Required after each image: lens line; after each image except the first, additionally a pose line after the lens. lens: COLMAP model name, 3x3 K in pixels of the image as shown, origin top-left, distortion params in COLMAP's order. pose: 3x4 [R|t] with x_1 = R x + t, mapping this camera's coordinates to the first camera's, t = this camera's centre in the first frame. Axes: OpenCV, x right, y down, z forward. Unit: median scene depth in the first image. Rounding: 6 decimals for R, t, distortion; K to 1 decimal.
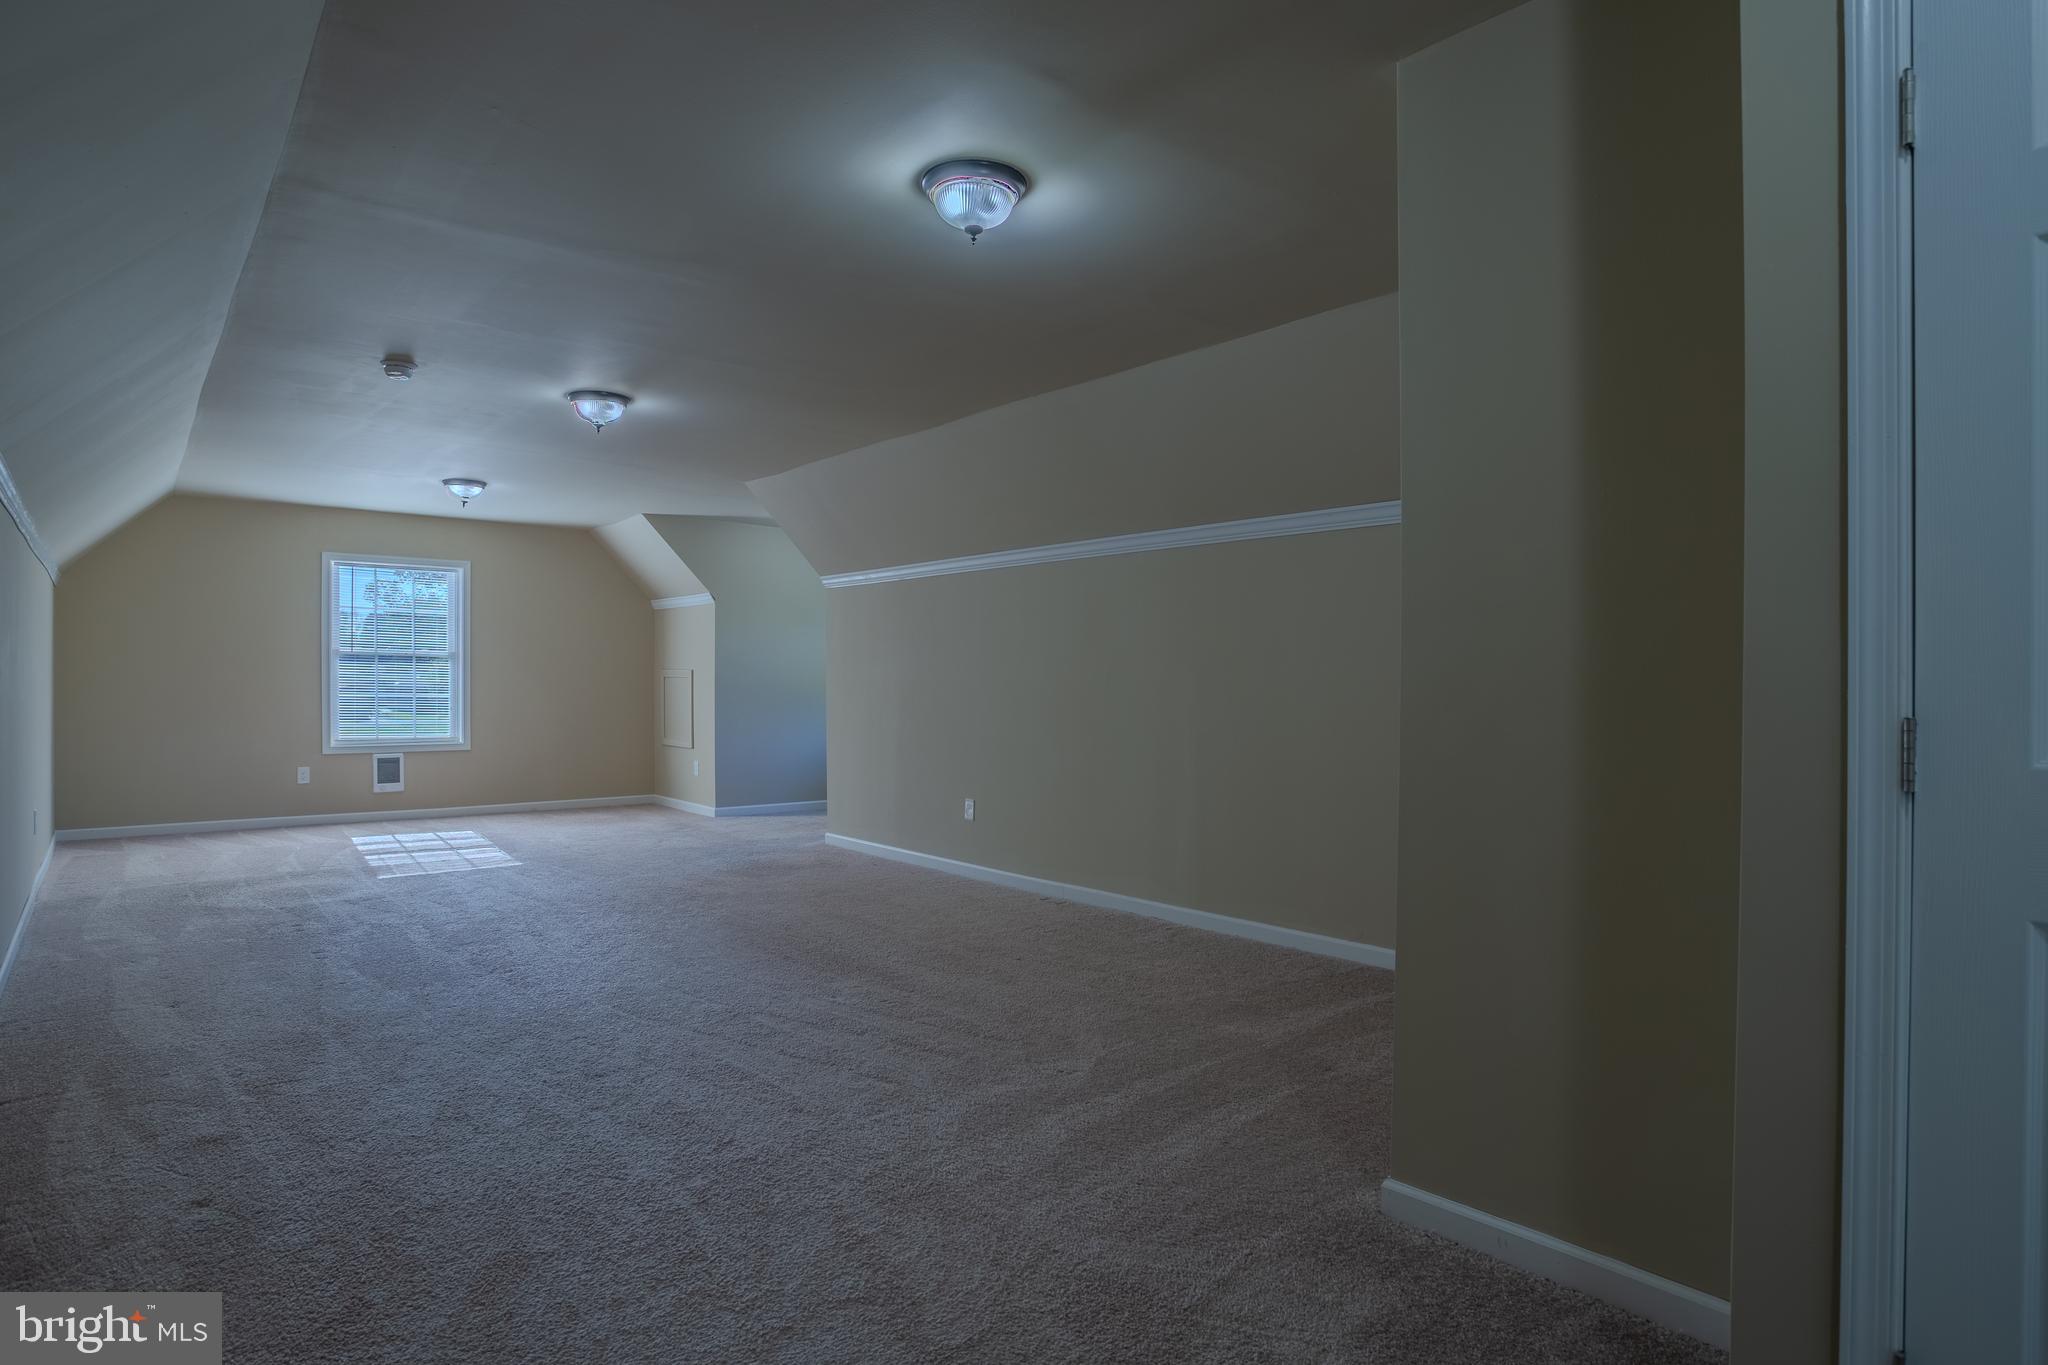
lens RADIAL K [[1076.9, 0, 1042.6], [0, 1076.9, 680.6], [0, 0, 1]] dist [0.000423, 0.000089]
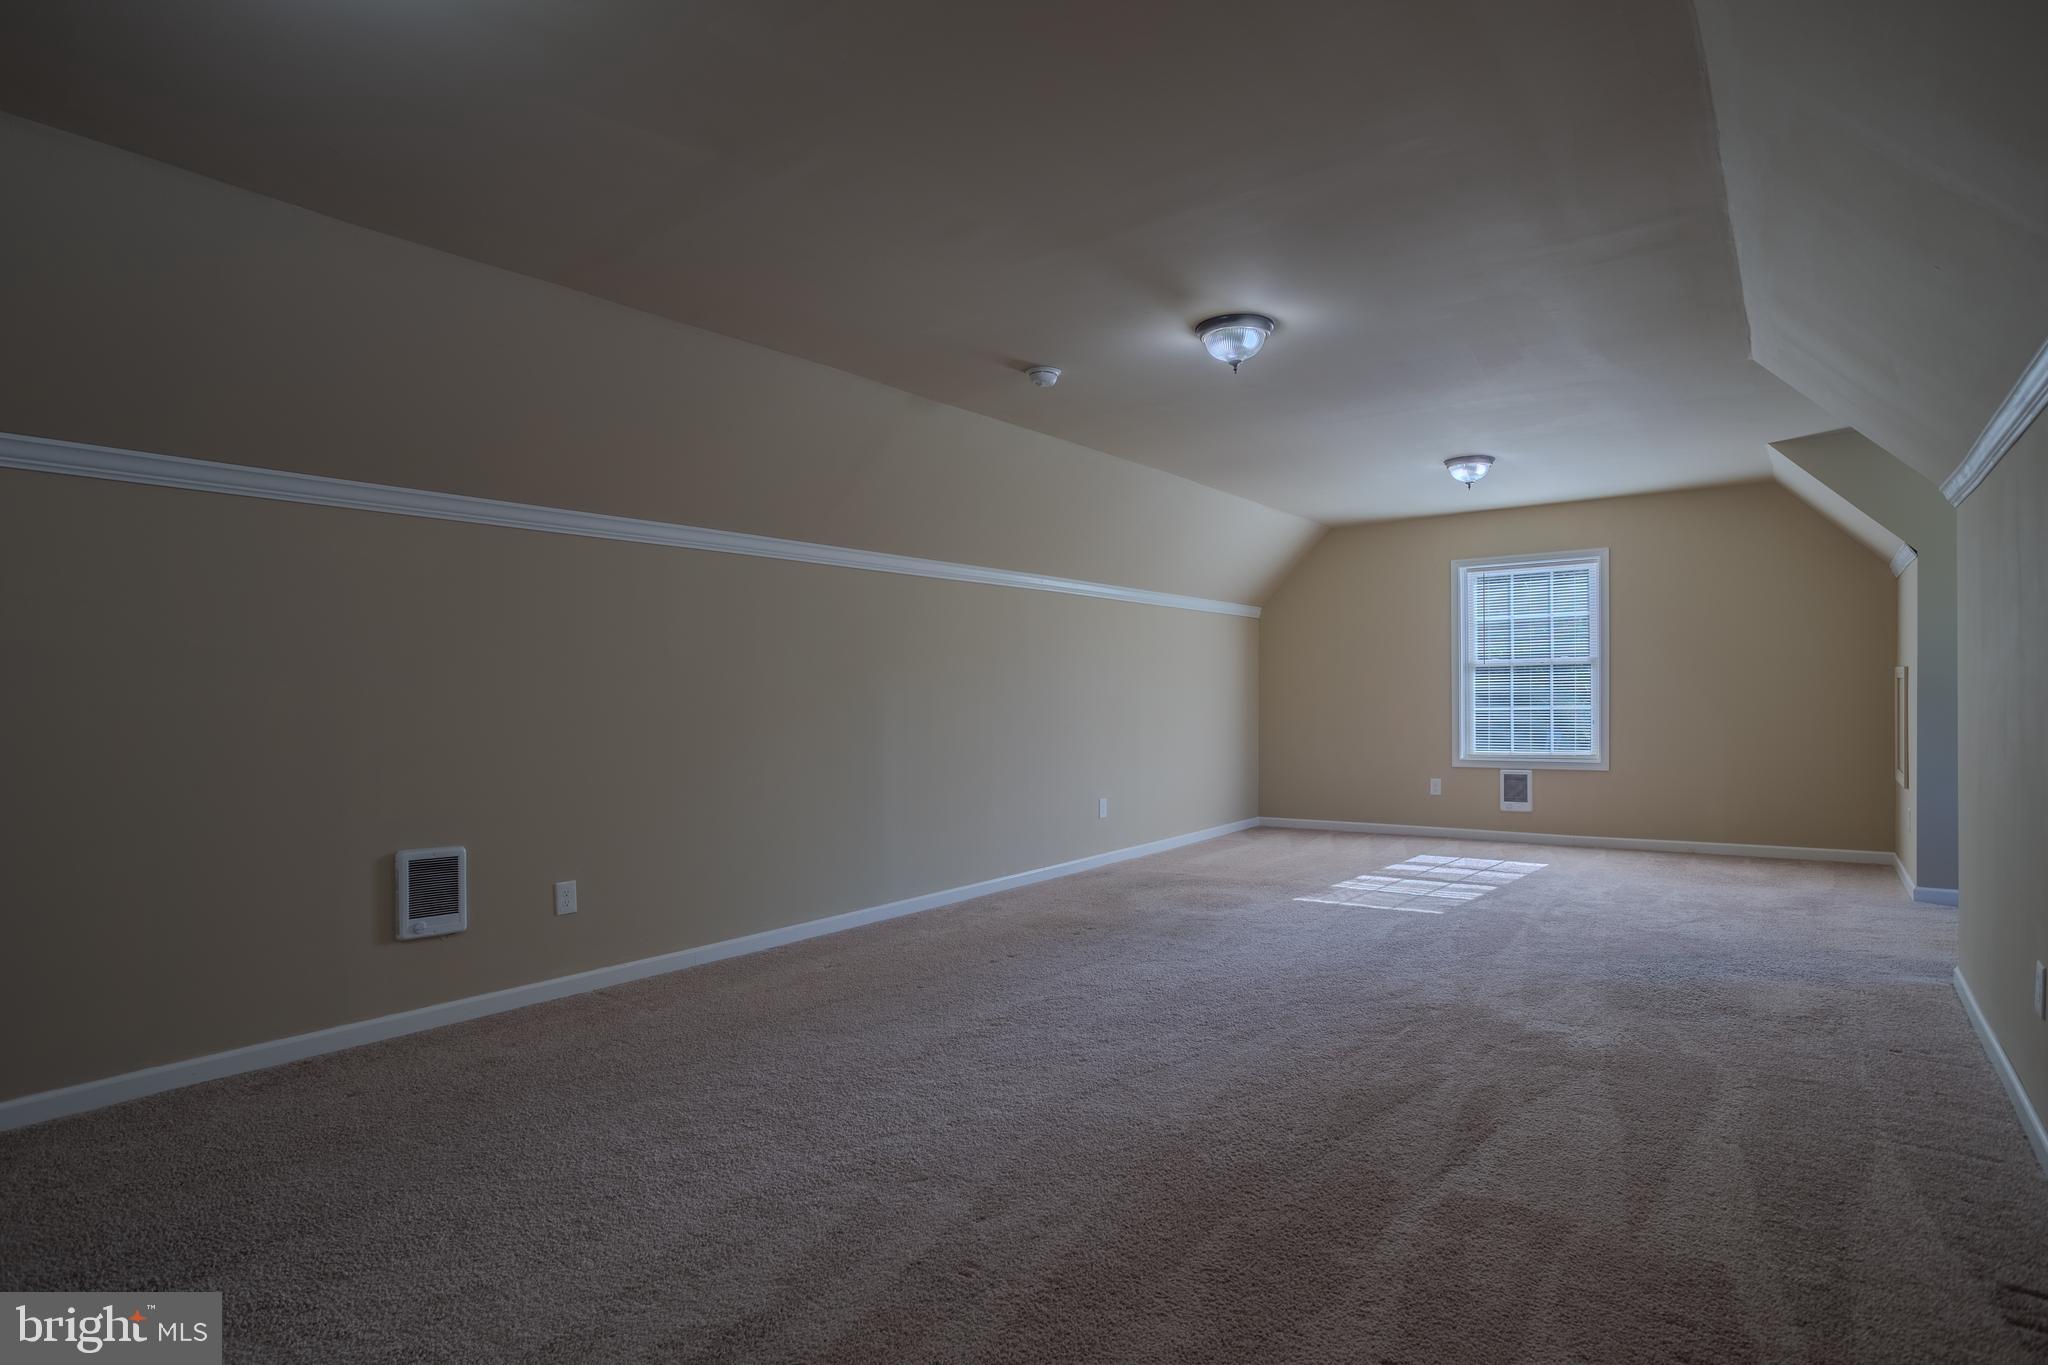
lens RADIAL K [[1020.2, 0, 1026.5], [0, 1020.2, 784.8], [0, 0, 1]] dist [0.000101, -0.000021]
pose [[0.207452, 0.069181, -0.975796, 0.177756], [0.019115, 0.997019, 0.074749, 0.005555], [0.978058, -0.034159, 0.205511, 0.401783]]
